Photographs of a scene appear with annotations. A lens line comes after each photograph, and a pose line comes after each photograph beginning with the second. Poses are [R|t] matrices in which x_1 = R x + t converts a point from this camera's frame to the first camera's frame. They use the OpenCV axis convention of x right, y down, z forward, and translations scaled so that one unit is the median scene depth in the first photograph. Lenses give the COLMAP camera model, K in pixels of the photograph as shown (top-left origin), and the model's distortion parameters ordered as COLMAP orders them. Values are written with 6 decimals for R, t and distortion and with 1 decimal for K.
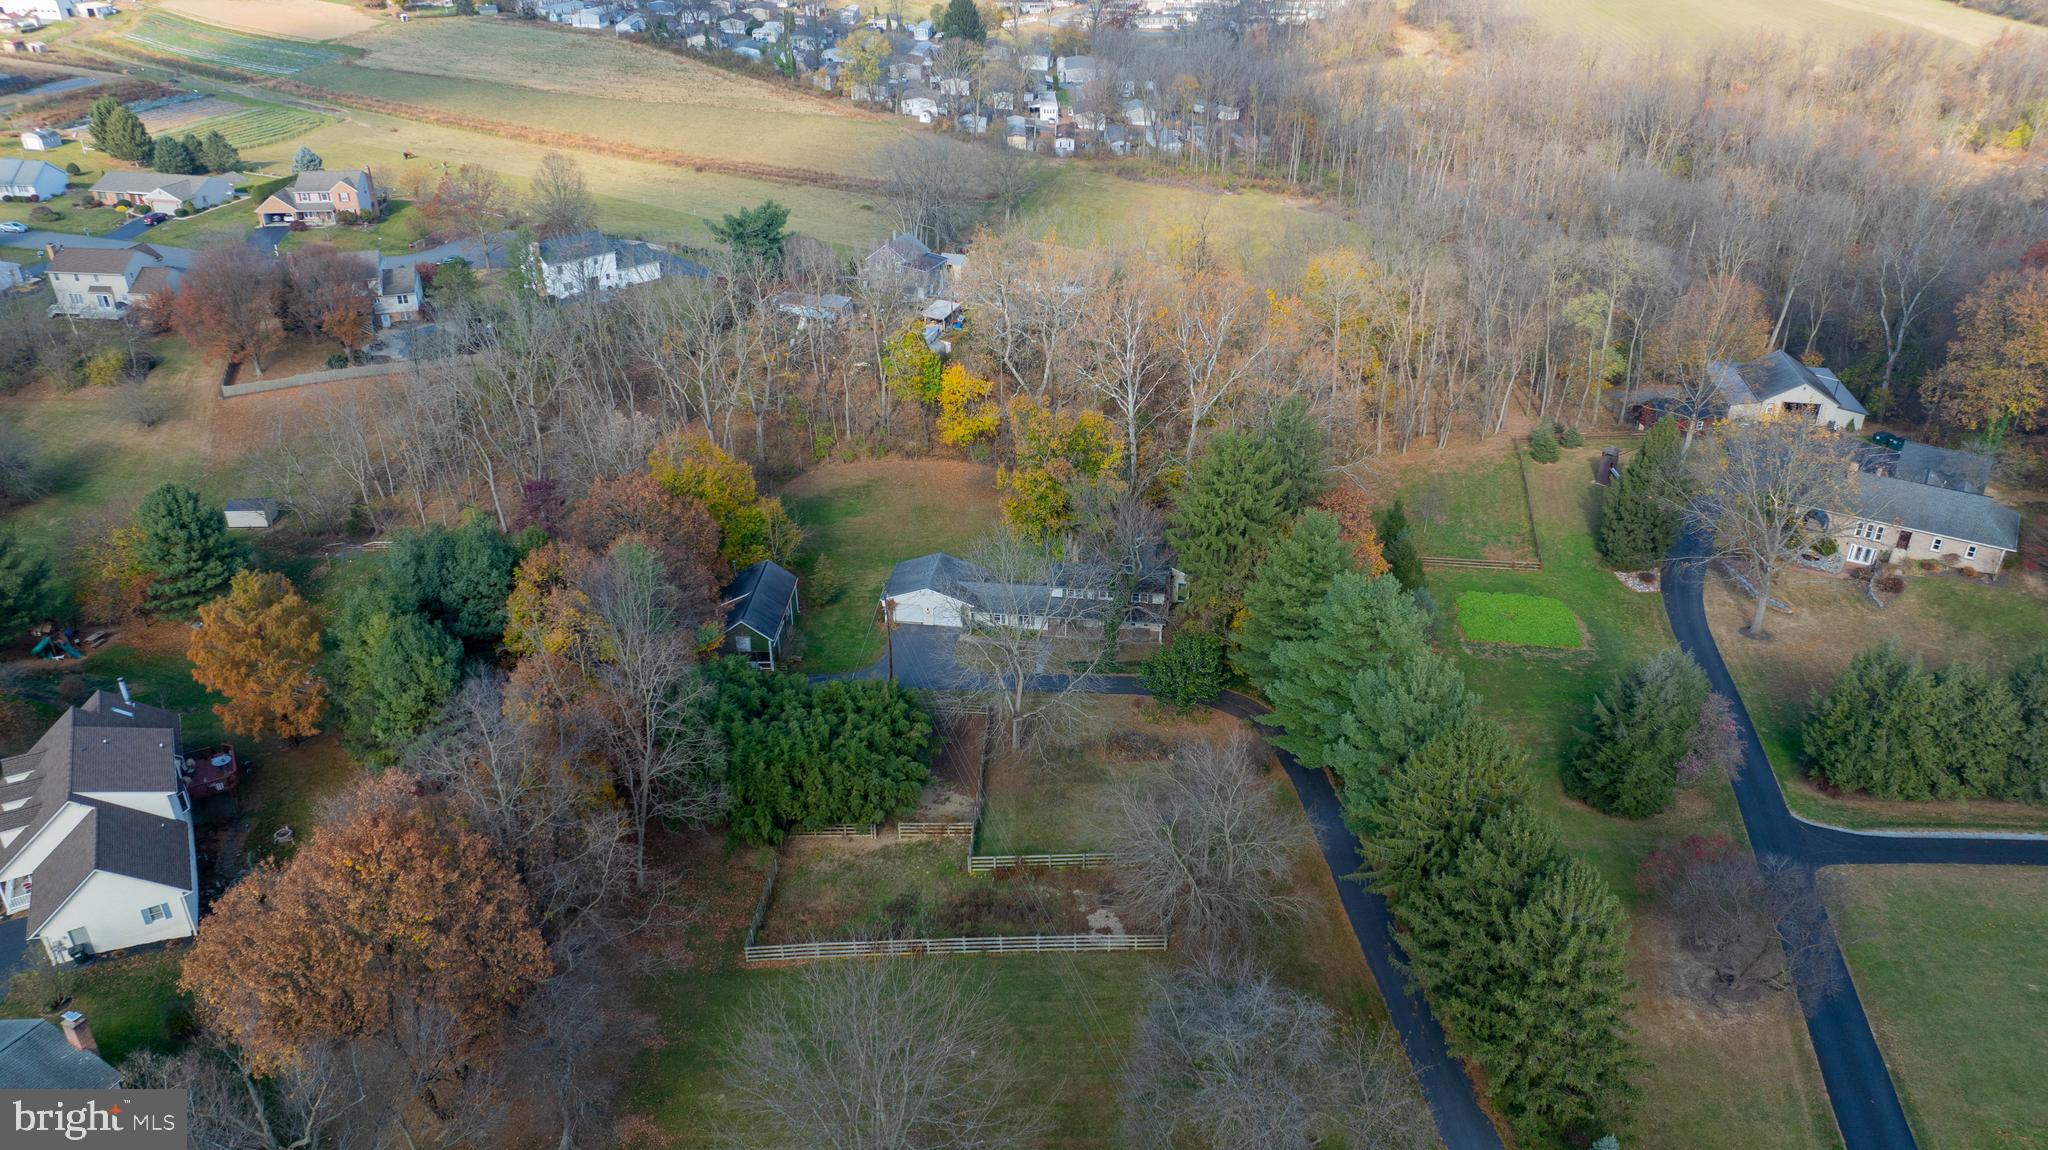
lens RADIAL K [[1436.4, 0, 1025.5], [0, 1436.4, 586.9], [0, 0, 1]] dist [-0.039079, 0.049175]
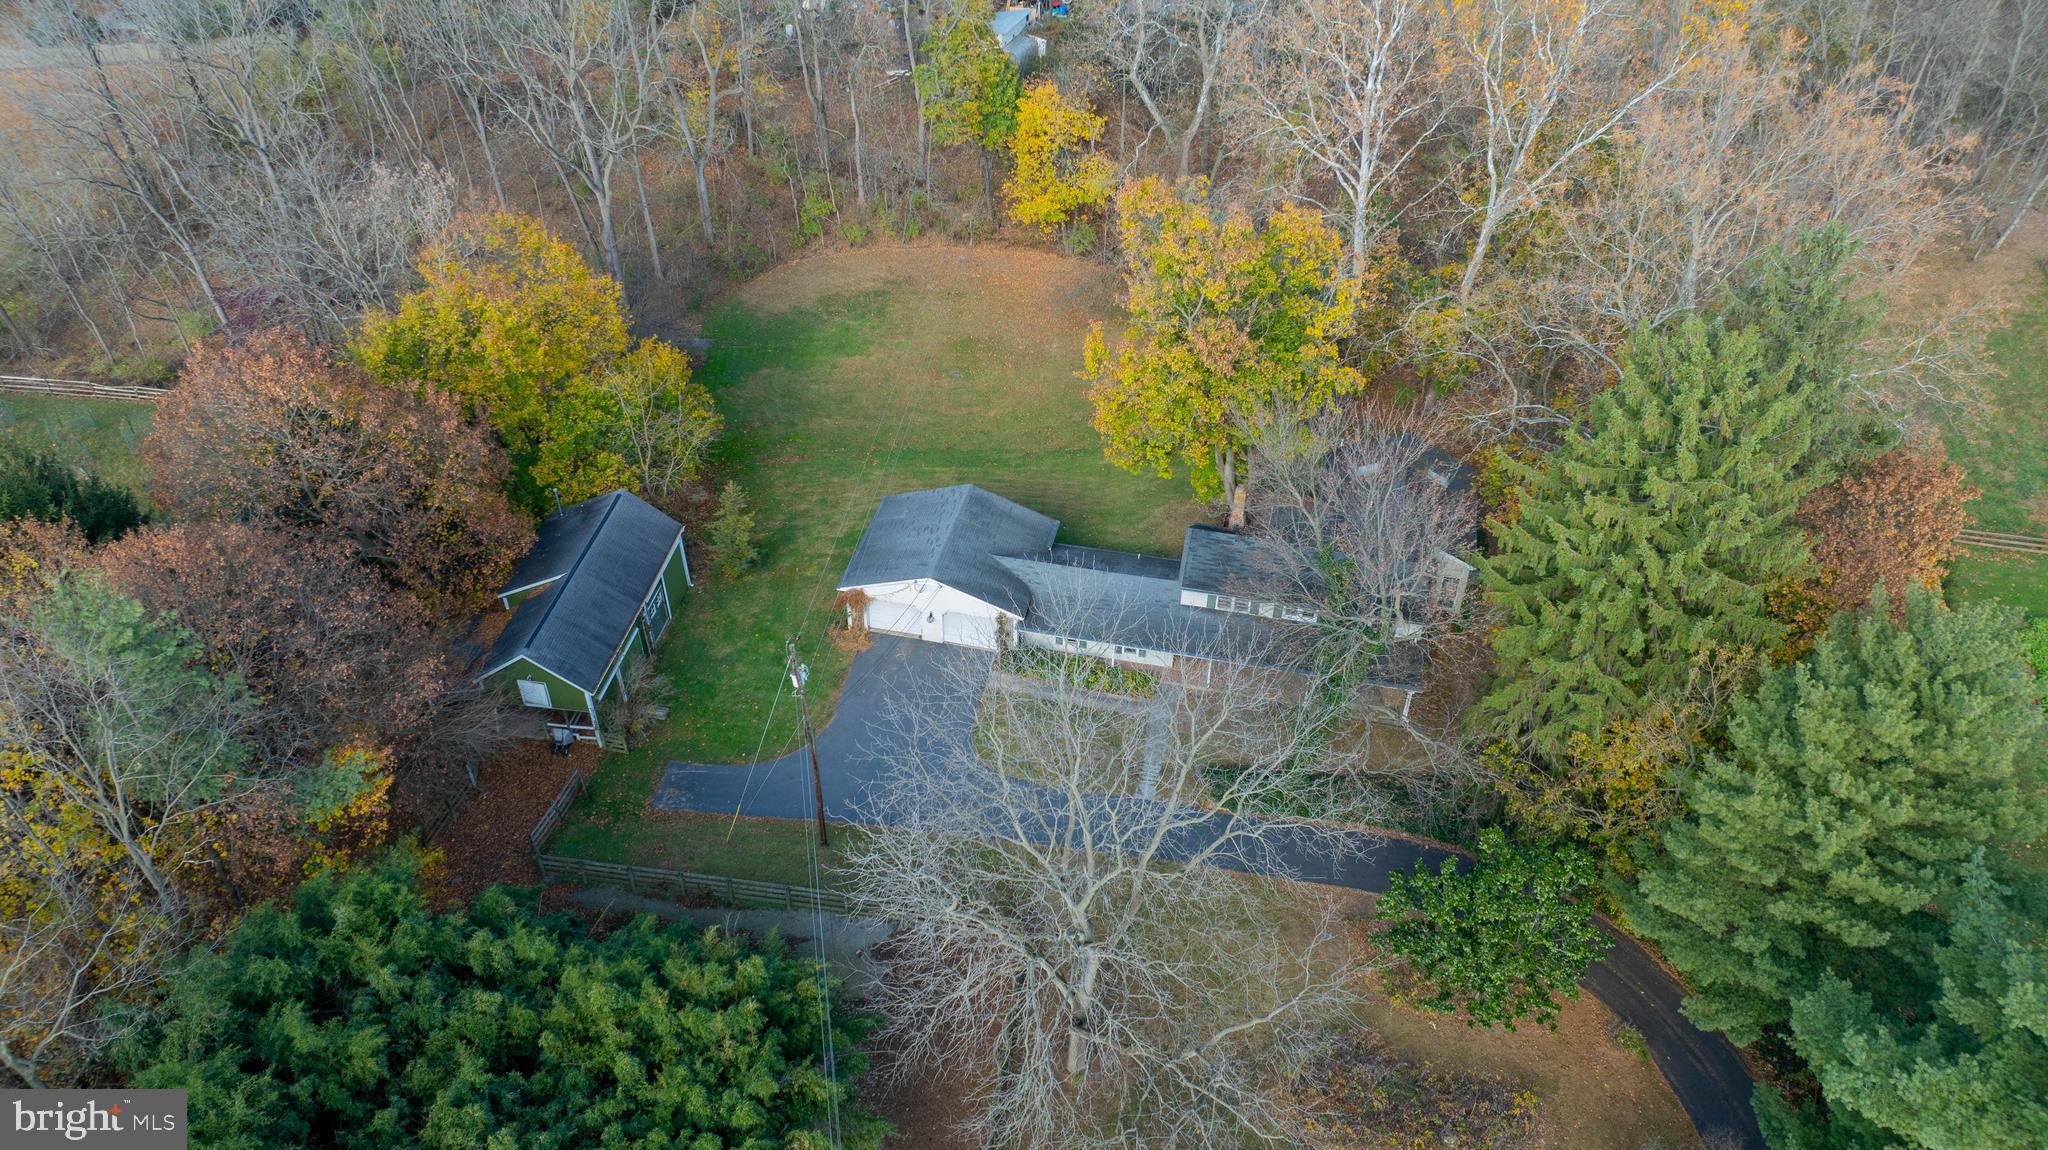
lens RADIAL K [[1436.4, 0, 1026.4], [0, 1436.4, 587.6], [0, 0, 1]] dist [-0.039079, 0.049175]
pose [[0.994965, 0.065093, -0.076203, 0.001237], [-0.048485, 0.978095, 0.202435, -0.072977], [0.087711, -0.197721, 0.976326, 0.401791]]
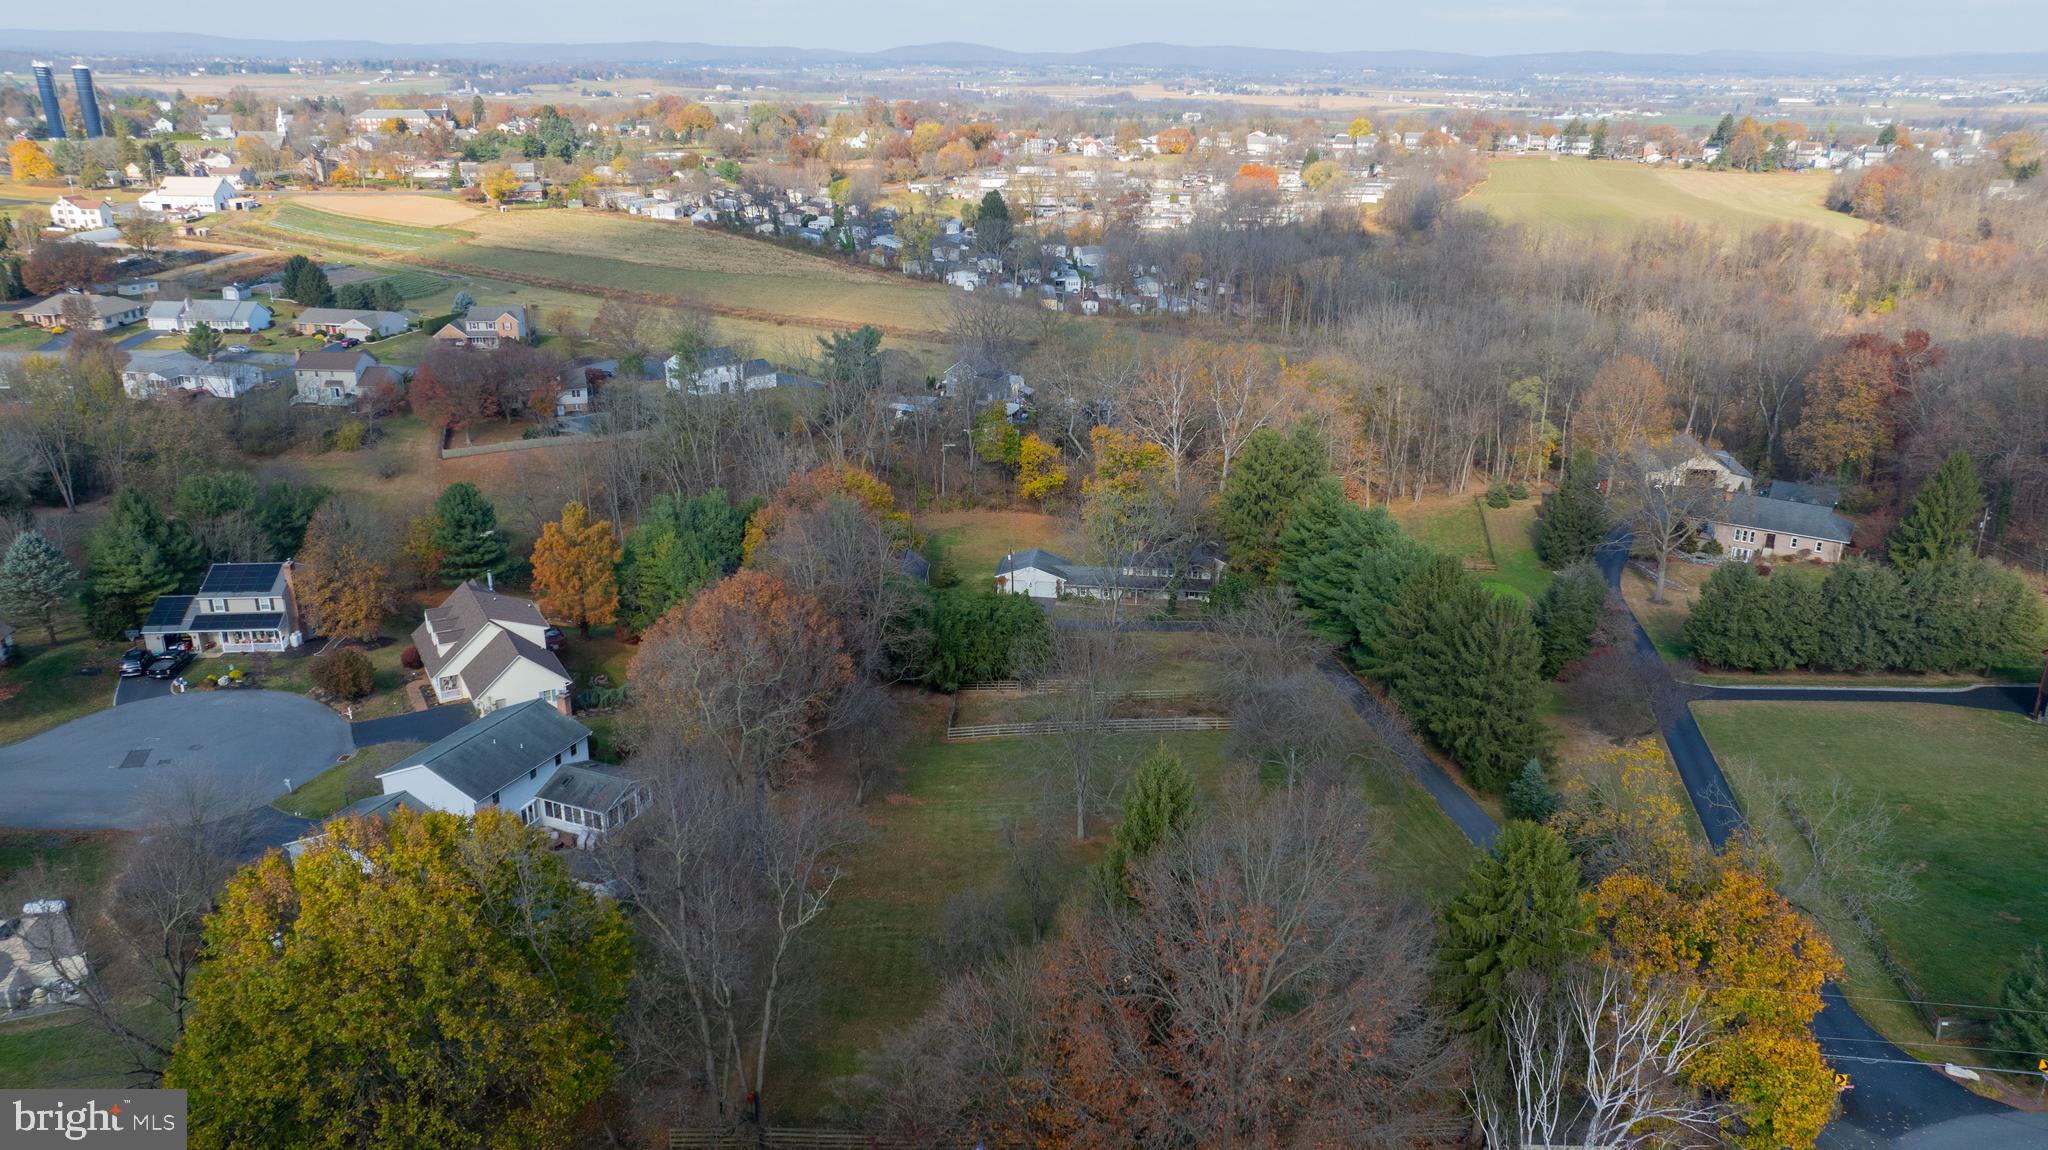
lens RADIAL K [[1436.4, 0, 1023.2], [0, 1436.4, 576.7], [0, 0, 1]] dist [-0.039079, 0.049175]
pose [[0.999948, 0.004340, 0.009209, -0.066905], [-0.002881, 0.988237, -0.152901, 0.161166], [-0.009764, 0.152866, 0.988199, -0.228640]]
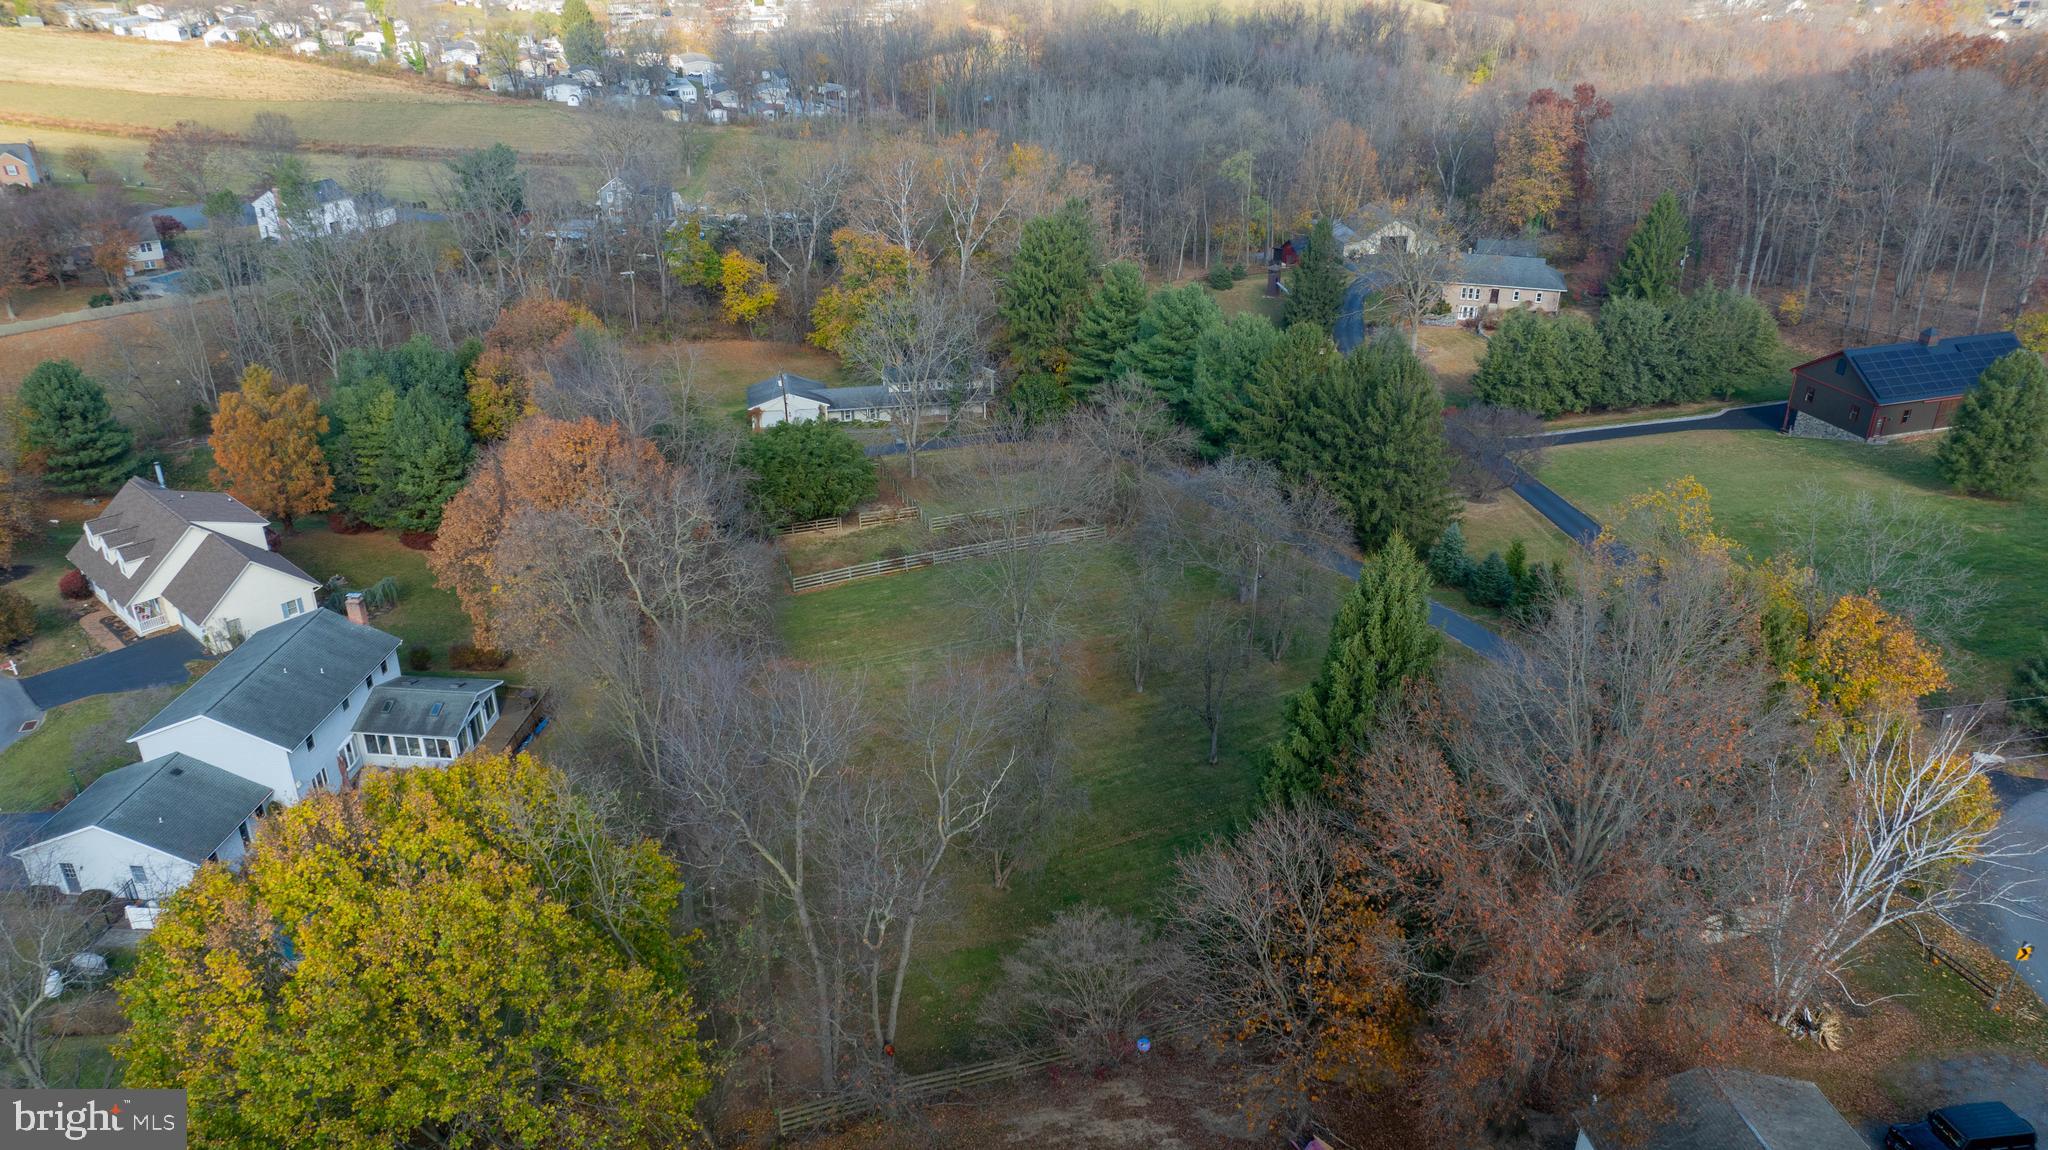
lens RADIAL K [[1436.4, 0, 1019.9], [0, 1436.4, 584.1], [0, 0, 1]] dist [-0.039079, 0.049175]
pose [[0.951880, -0.134600, 0.275331, -0.177445], [0.143450, 0.989583, -0.012166, 0.150608], [-0.270825, 0.051077, 0.961273, -0.134654]]
